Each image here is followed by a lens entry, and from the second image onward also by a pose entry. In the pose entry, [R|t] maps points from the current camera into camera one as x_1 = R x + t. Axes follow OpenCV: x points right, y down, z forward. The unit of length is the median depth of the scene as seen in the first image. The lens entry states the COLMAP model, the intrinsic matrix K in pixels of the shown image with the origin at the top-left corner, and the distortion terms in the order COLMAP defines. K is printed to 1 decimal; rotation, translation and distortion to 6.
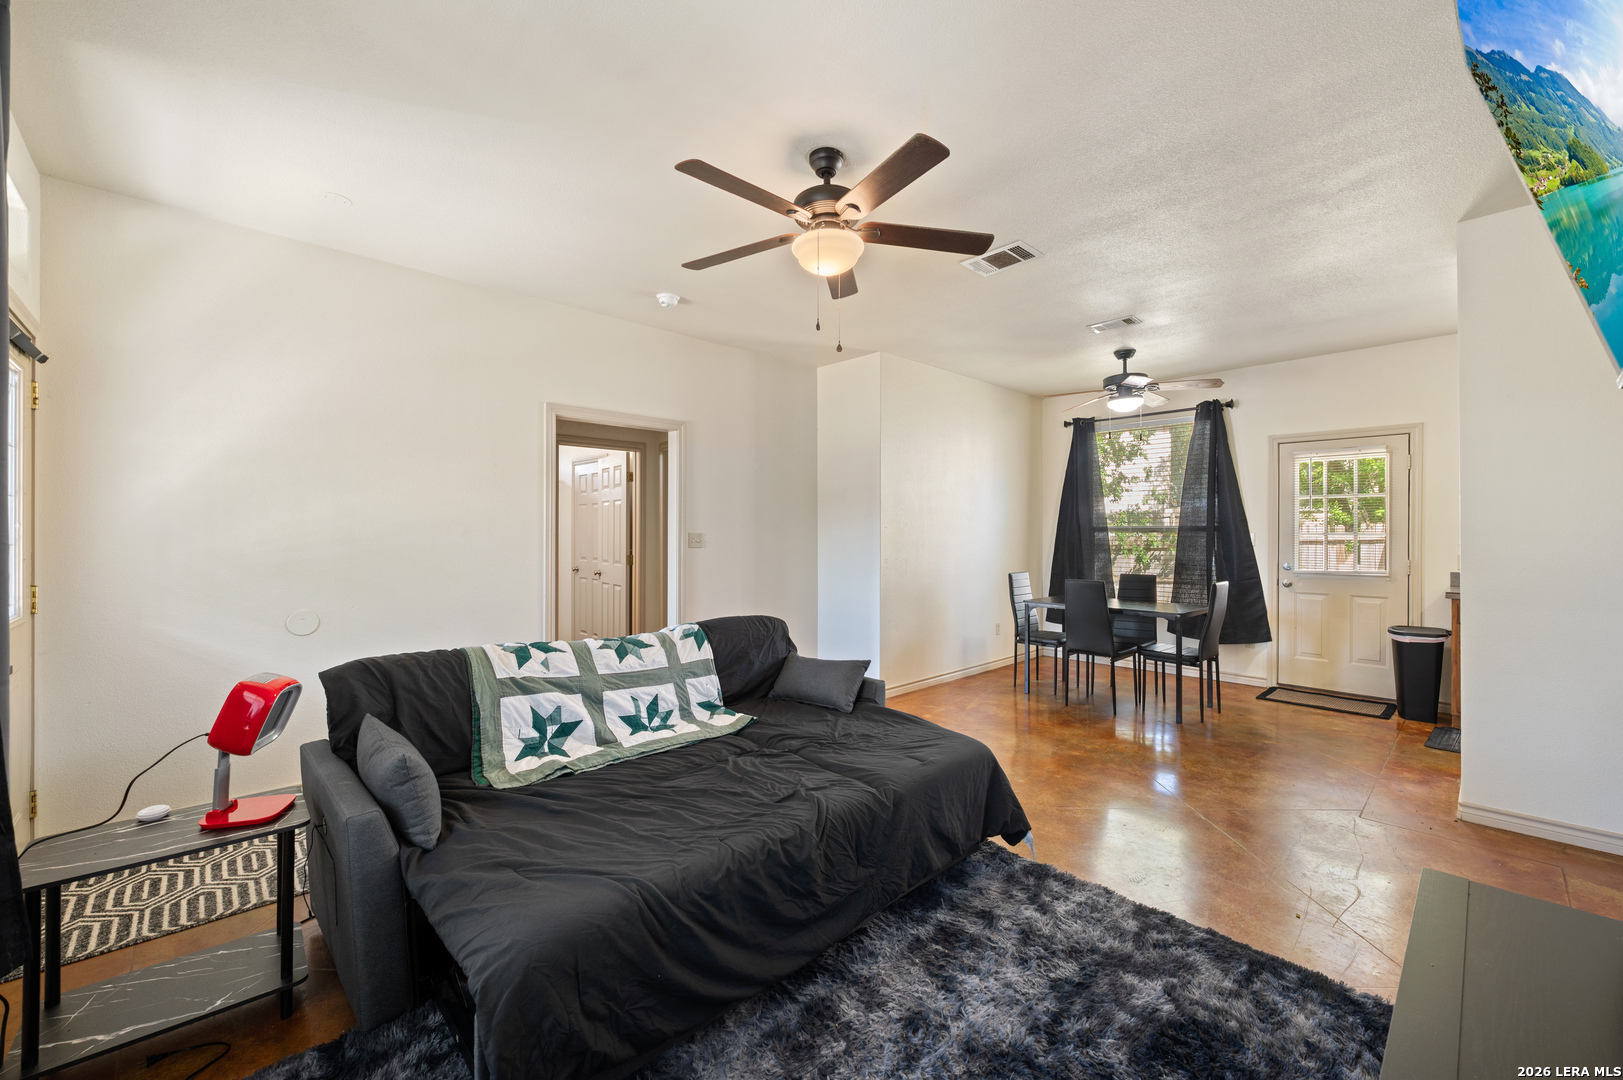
lens RADIAL K [[665.1, 0, 806.1], [0, 665.1, 539.6], [0, 0, 1]] dist [-0.000240, 0.000057]
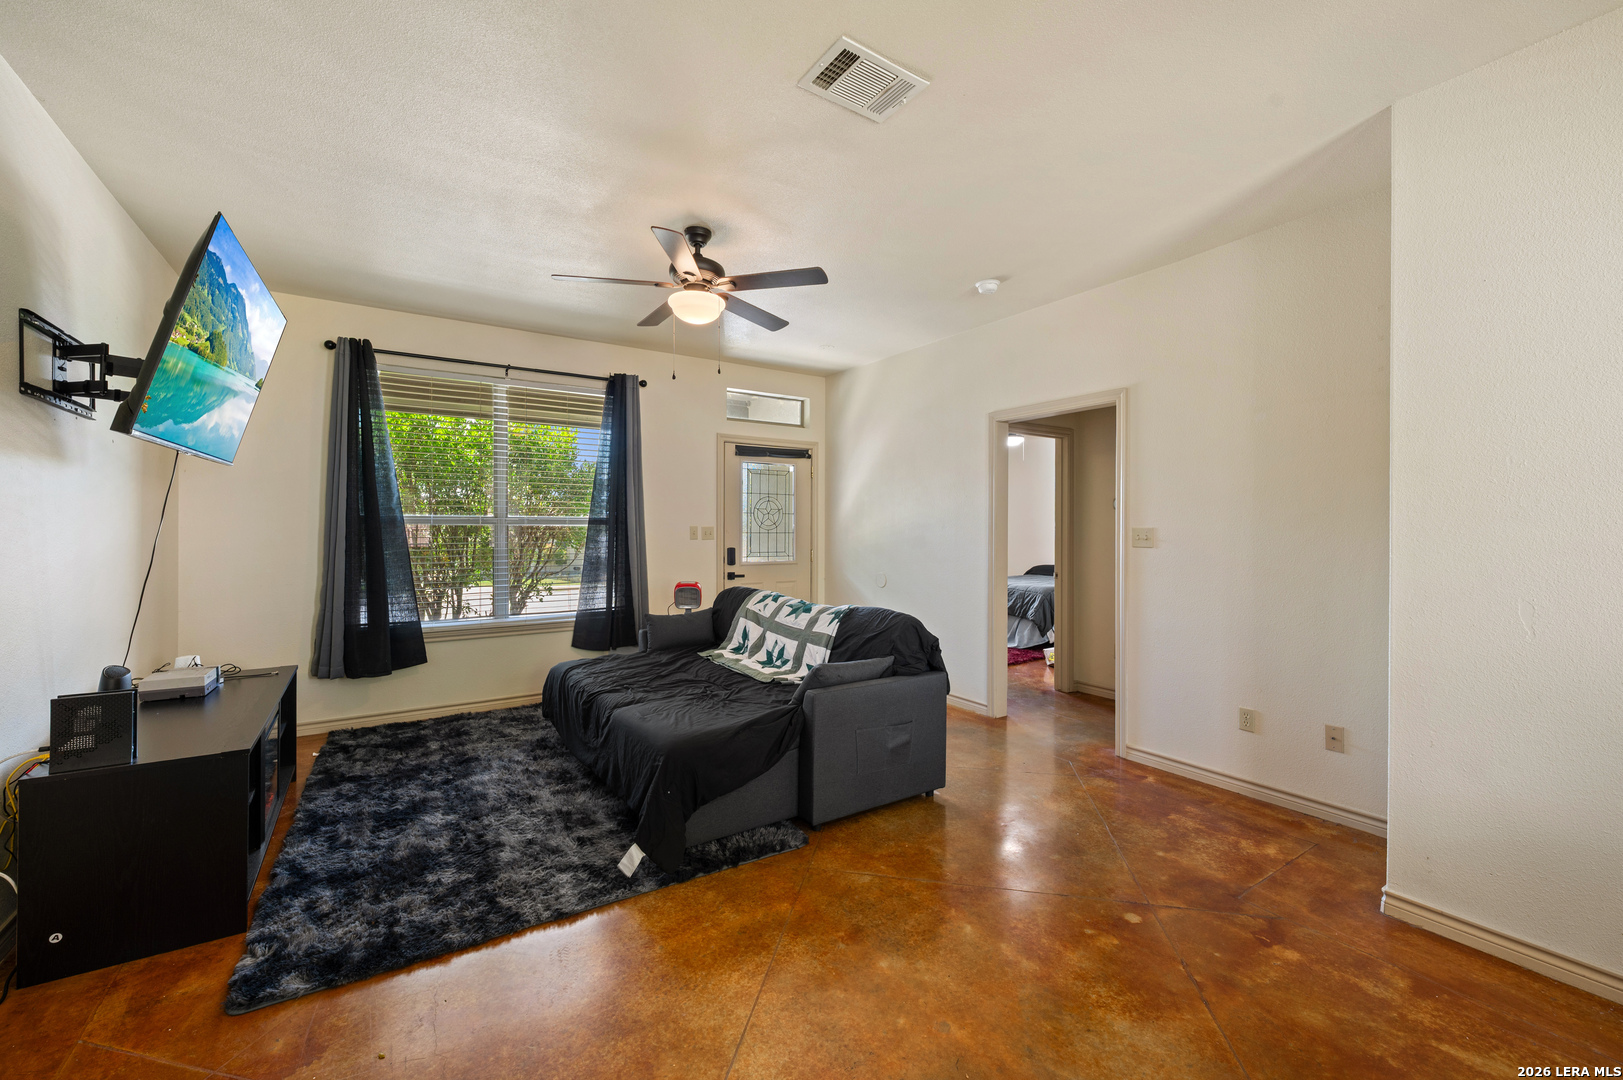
lens RADIAL K [[659.7, 0, 816.4], [0, 659.7, 524.2], [0, 0, 1]] dist [-0.001122, -0.000128]
pose [[-0.184049, 0.002118, -0.982915, 1.243679], [-0.005078, 0.999982, 0.003106, -0.027821], [0.982904, 0.005563, -0.184035, 1.455725]]
